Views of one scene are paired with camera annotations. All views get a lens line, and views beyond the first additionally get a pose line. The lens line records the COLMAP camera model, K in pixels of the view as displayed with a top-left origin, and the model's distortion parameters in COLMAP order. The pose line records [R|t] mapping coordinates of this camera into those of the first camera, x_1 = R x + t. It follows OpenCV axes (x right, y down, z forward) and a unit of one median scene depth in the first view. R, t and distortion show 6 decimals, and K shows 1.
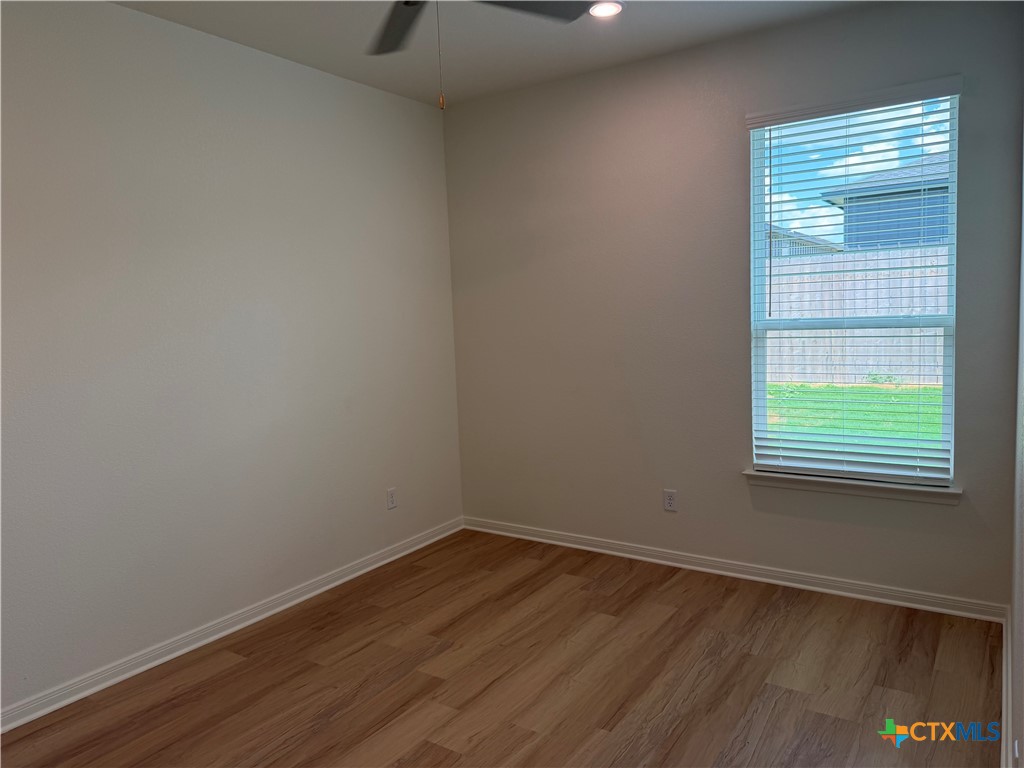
lens RADIAL K [[727.8, 0, 504.8], [0, 727.8, 380.1], [0, 0, 1]] dist [0.185824, -0.246685]
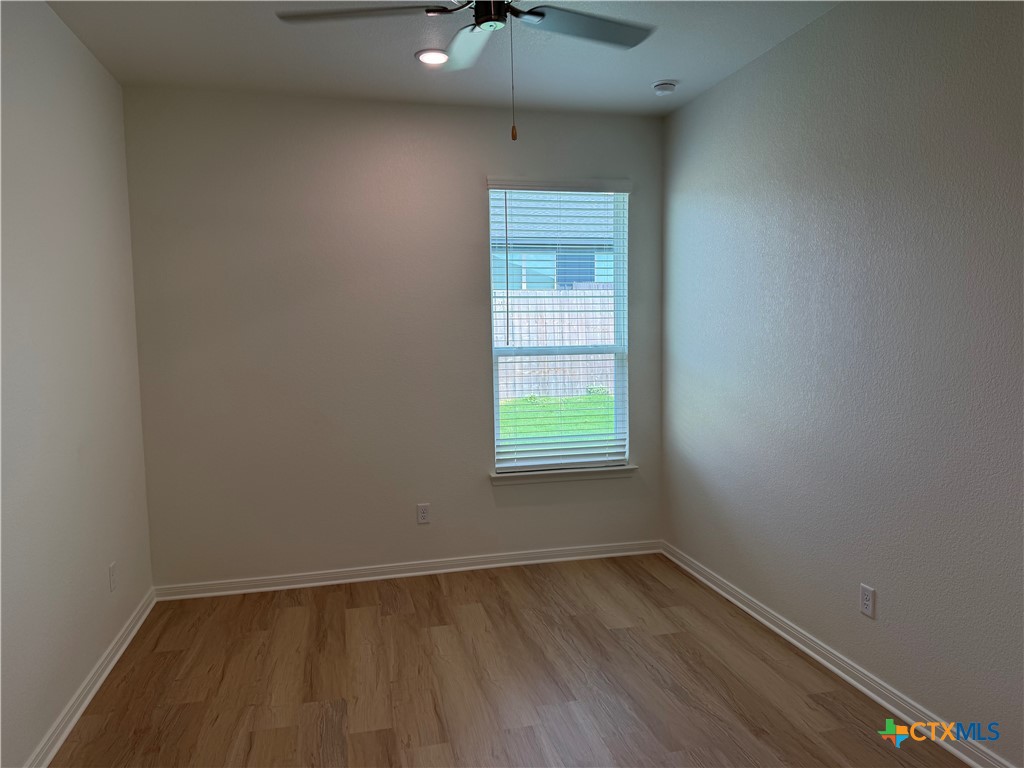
lens RADIAL K [[727.8, 0, 504.8], [0, 727.8, 380.1], [0, 0, 1]] dist [0.185824, -0.246685]
pose [[0.679251, -0.023138, 0.733541, -0.550439], [0.058105, 0.998061, -0.022323, -0.001072], [-0.731602, 0.057785, 0.679279, 0.199037]]
